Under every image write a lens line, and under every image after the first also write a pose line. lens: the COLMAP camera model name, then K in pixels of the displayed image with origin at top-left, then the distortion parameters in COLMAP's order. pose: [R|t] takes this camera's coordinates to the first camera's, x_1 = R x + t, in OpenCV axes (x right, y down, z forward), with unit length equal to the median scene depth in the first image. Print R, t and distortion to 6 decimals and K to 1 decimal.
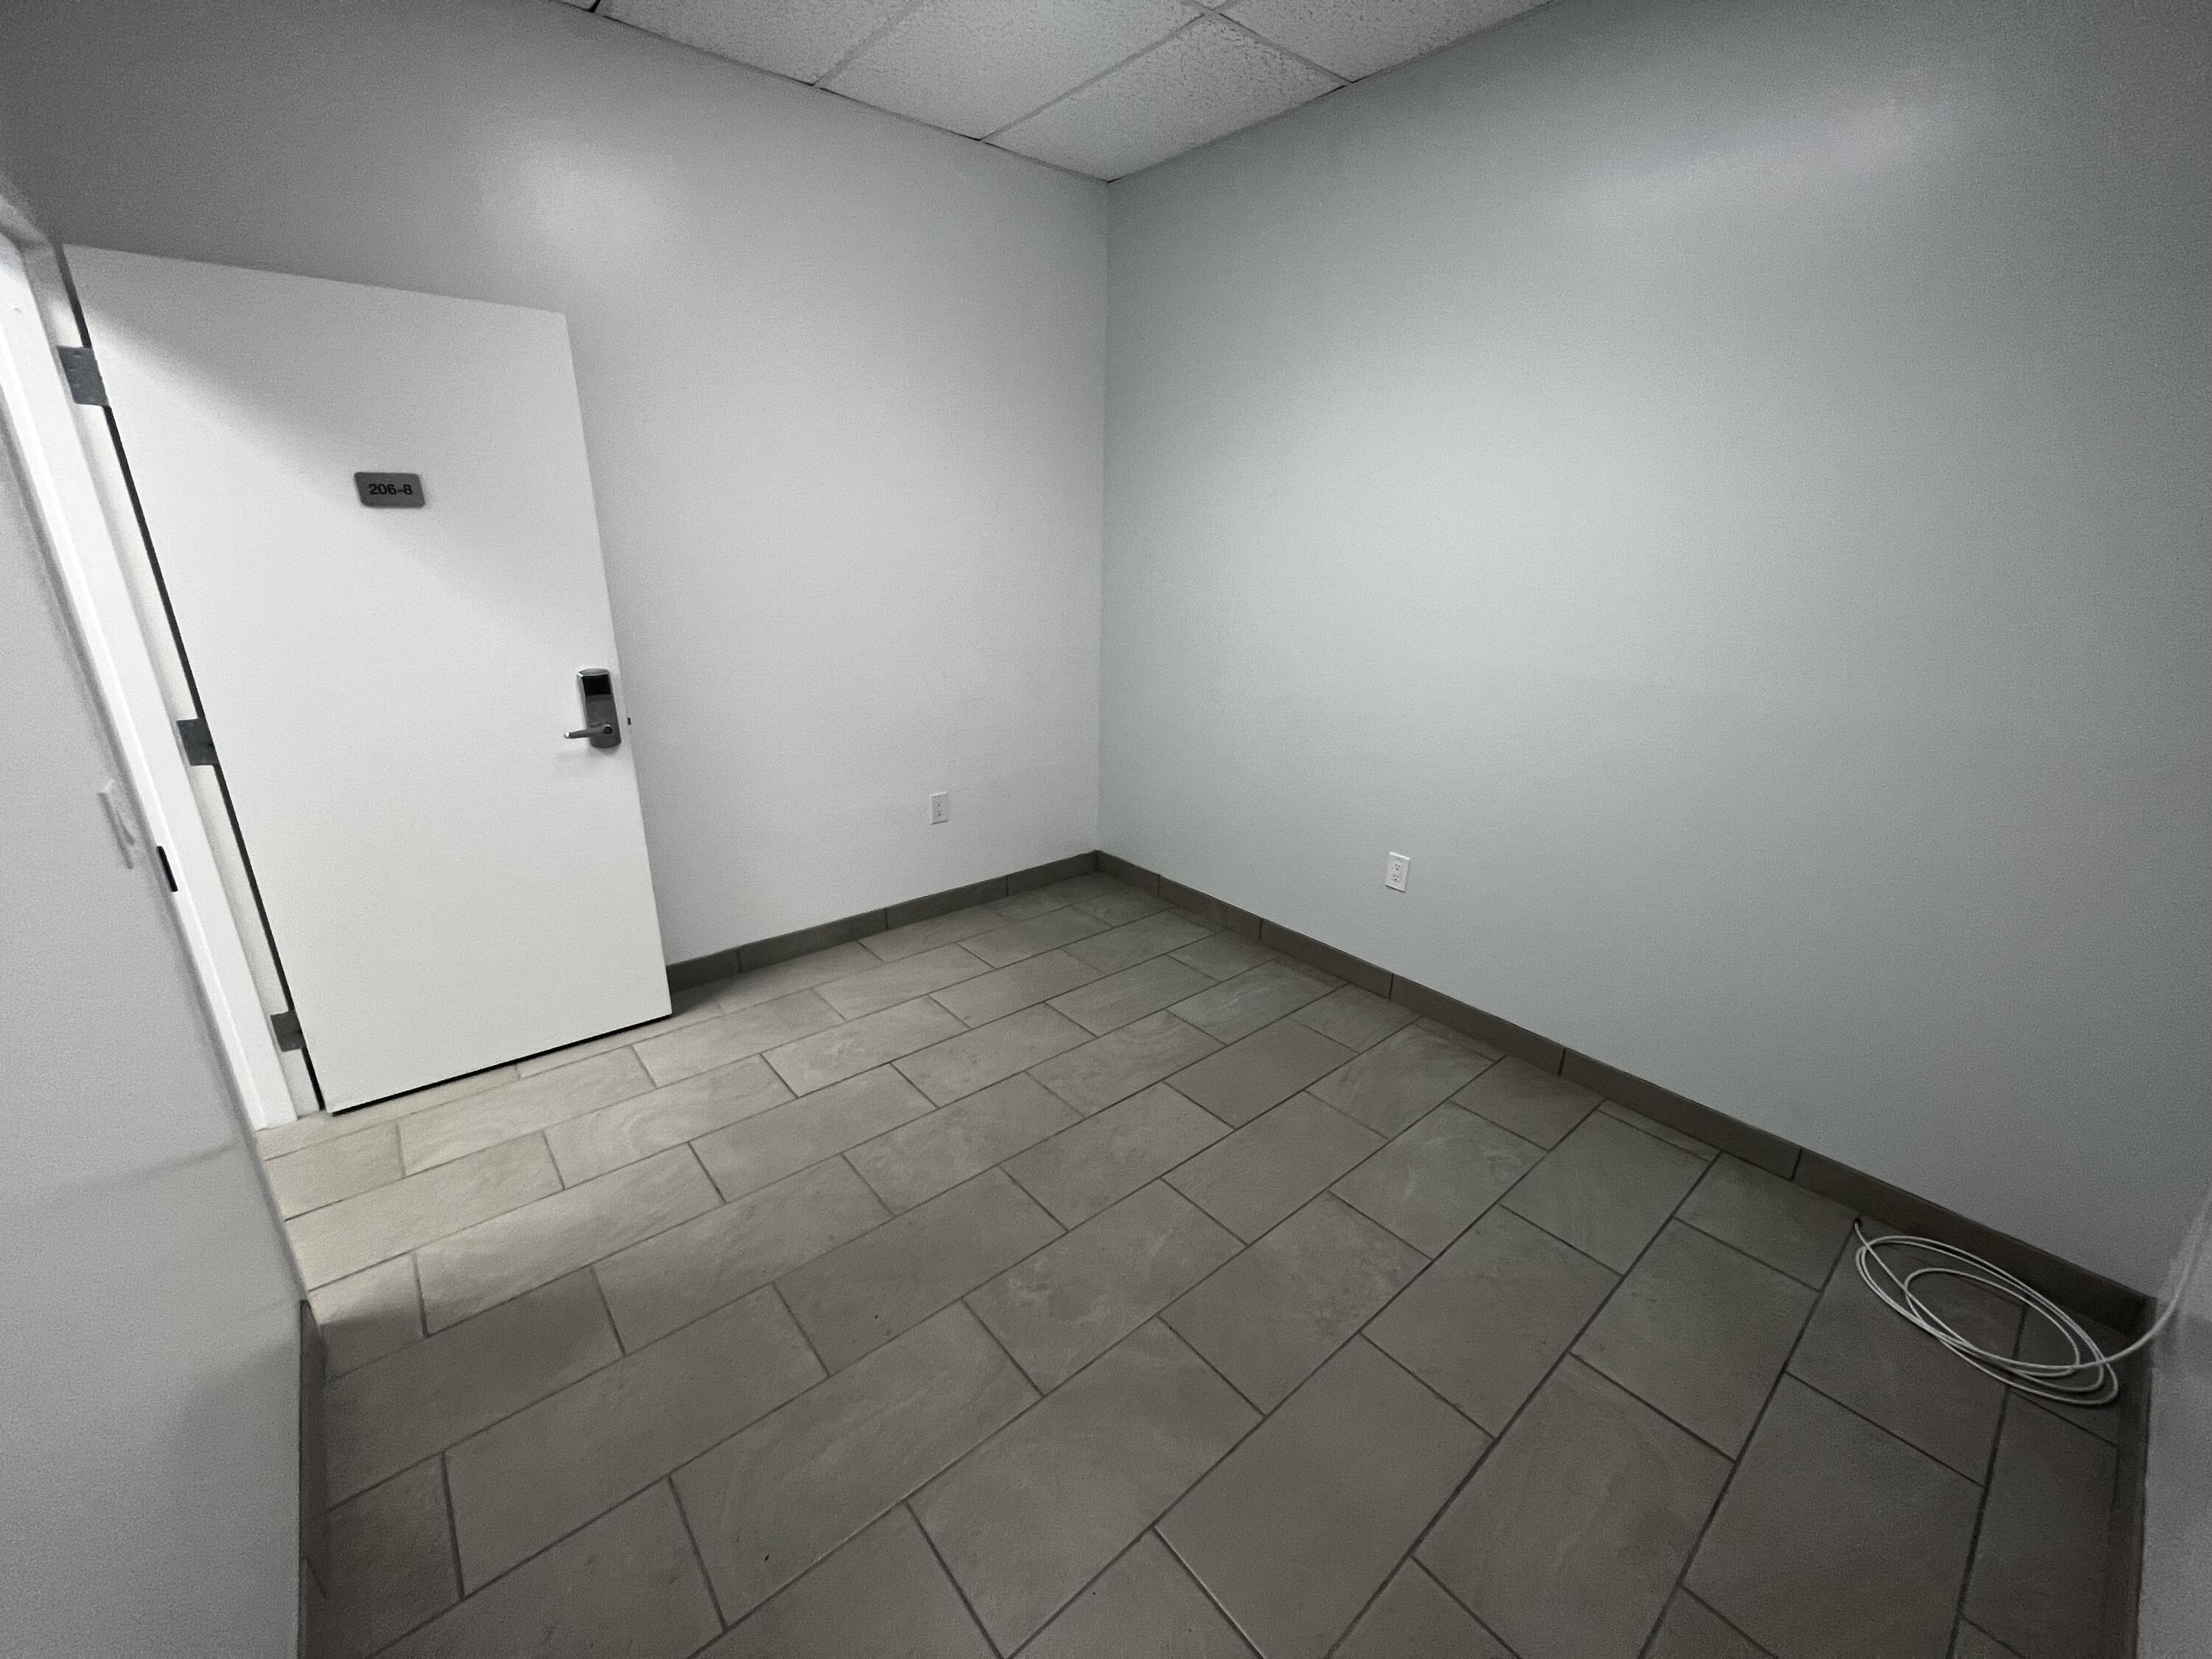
lens RADIAL K [[883.7, 0, 1098.7], [0, 883.7, 819.1], [0, 0, 1]] dist [-0.002722, 0.000065]
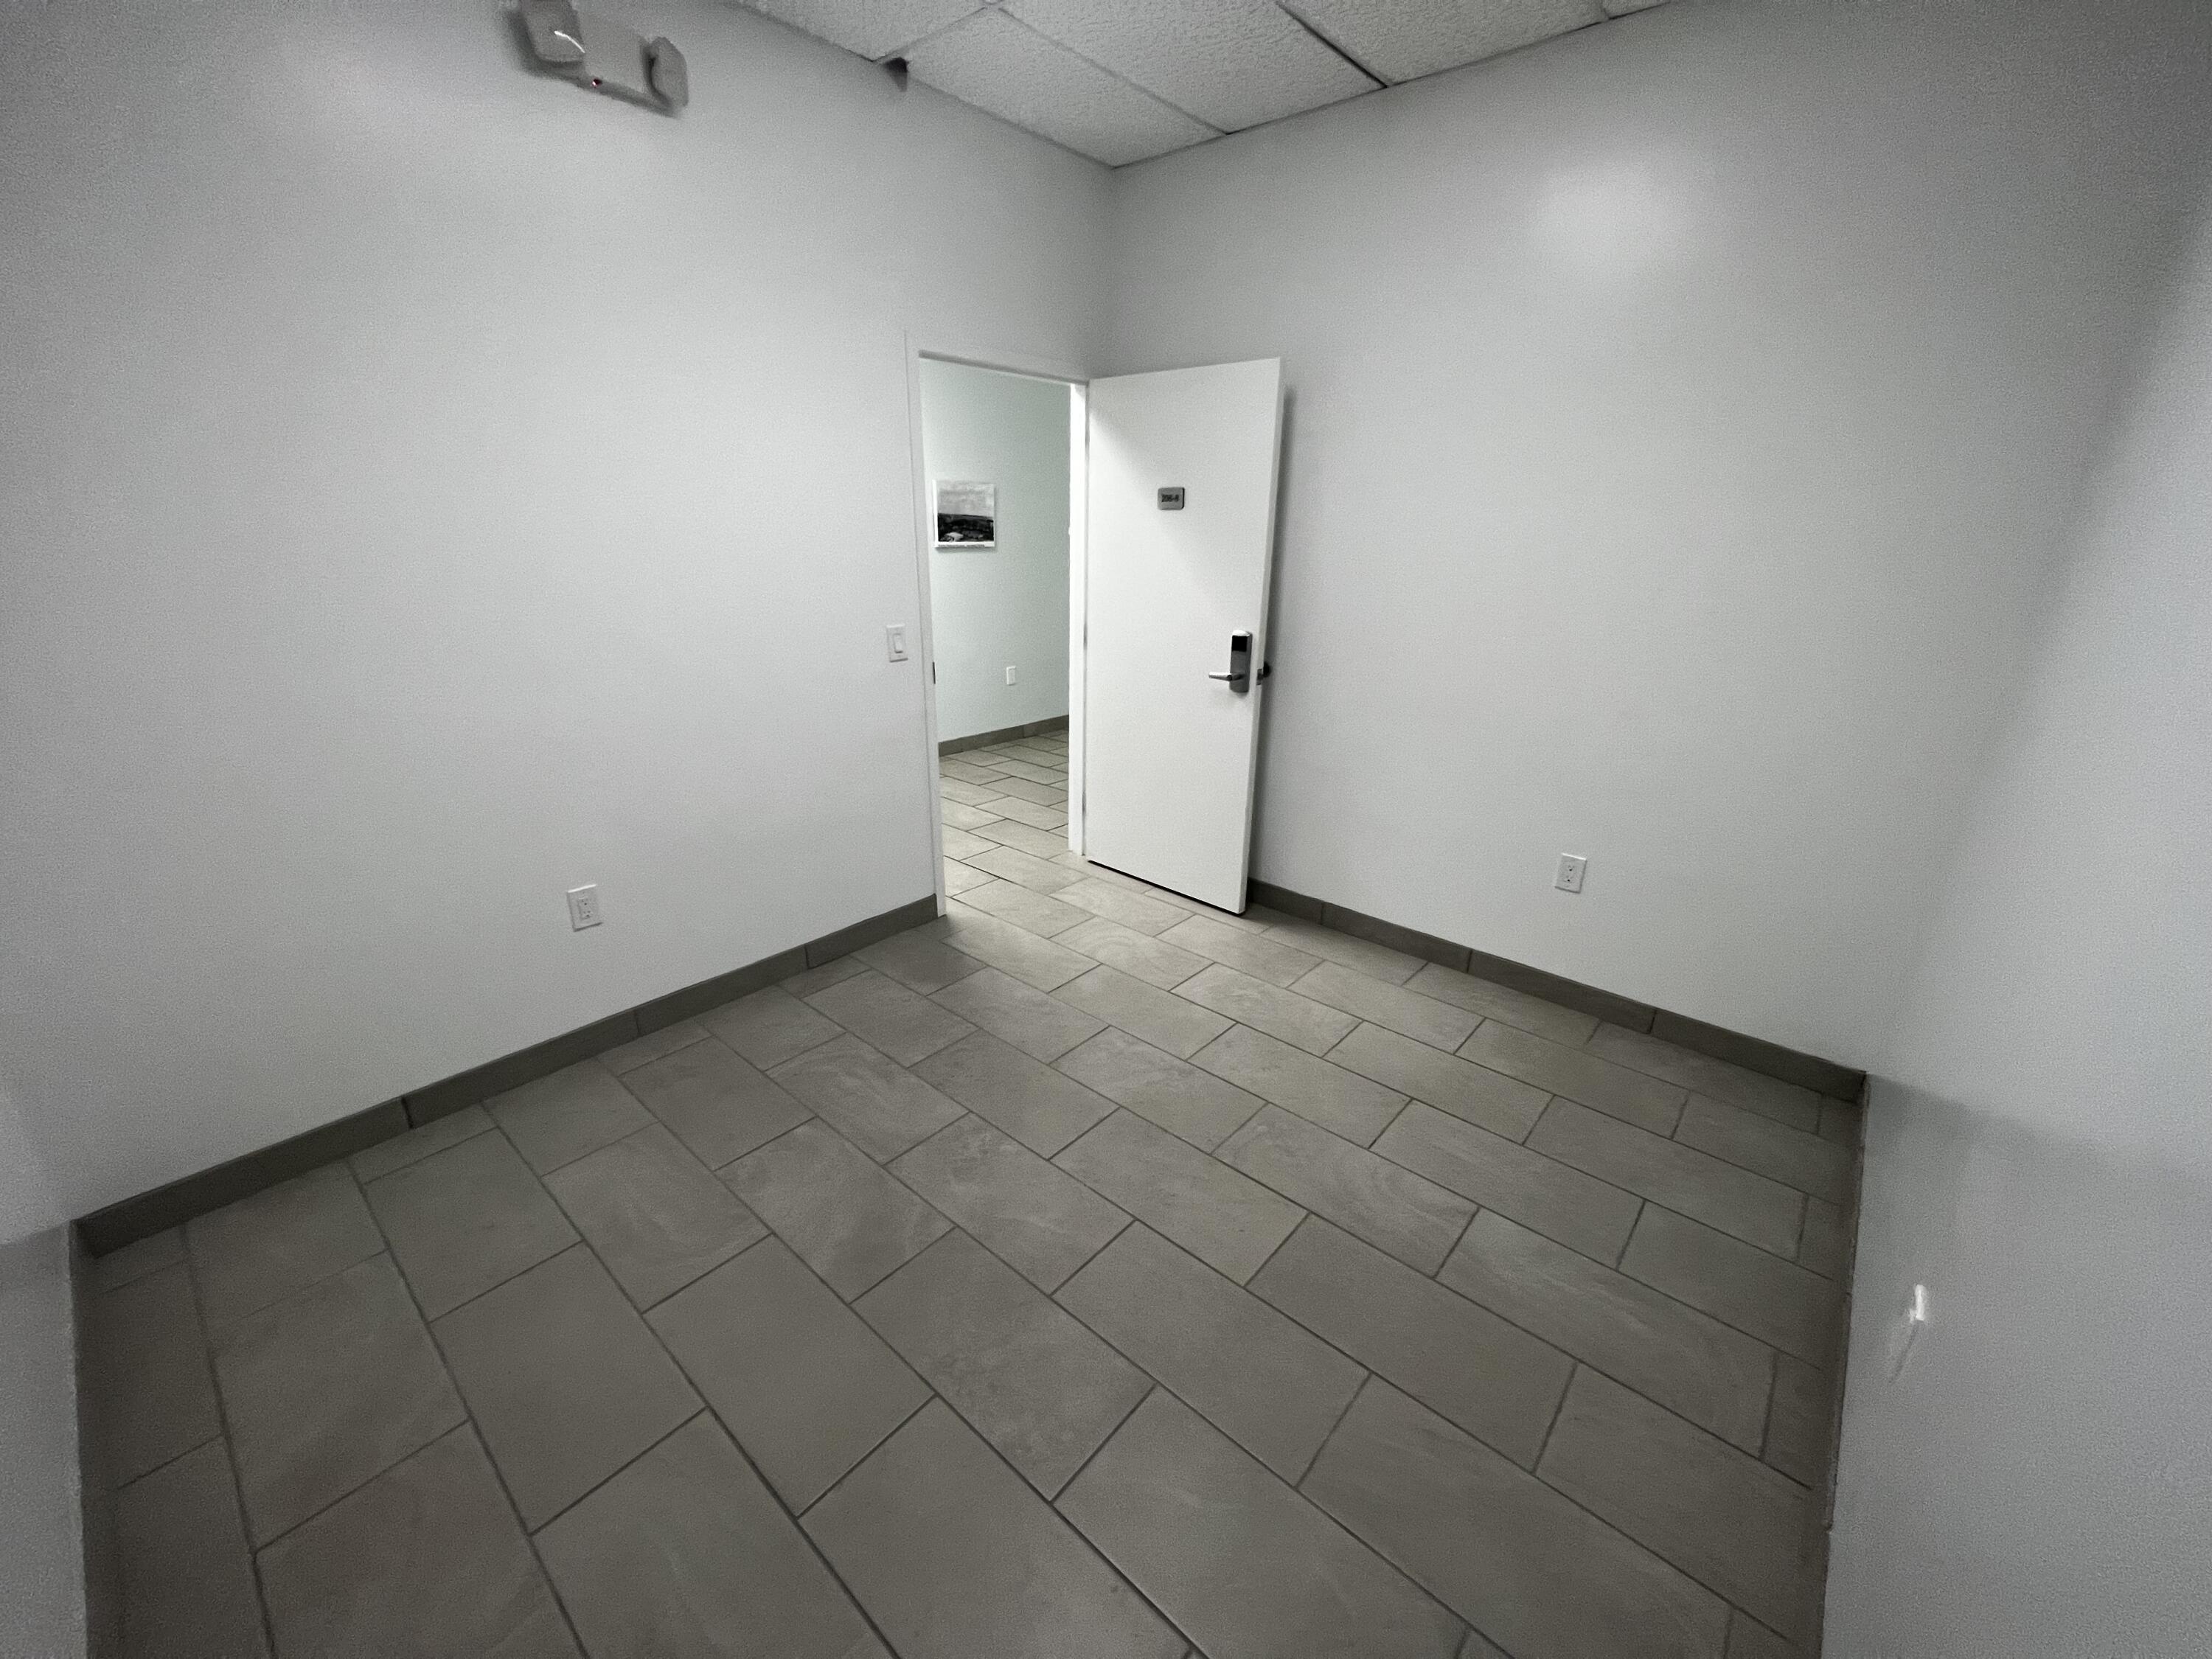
lens RADIAL K [[883.7, 0, 1105.7], [0, 883.7, 822.0], [0, 0, 1]] dist [-0.002722, 0.000065]
pose [[0.151576, 0.311181, -0.938185, 0.742172], [-0.320146, 0.913444, 0.251251, -0.181807], [0.935164, 0.262273, 0.238079, 0.592071]]
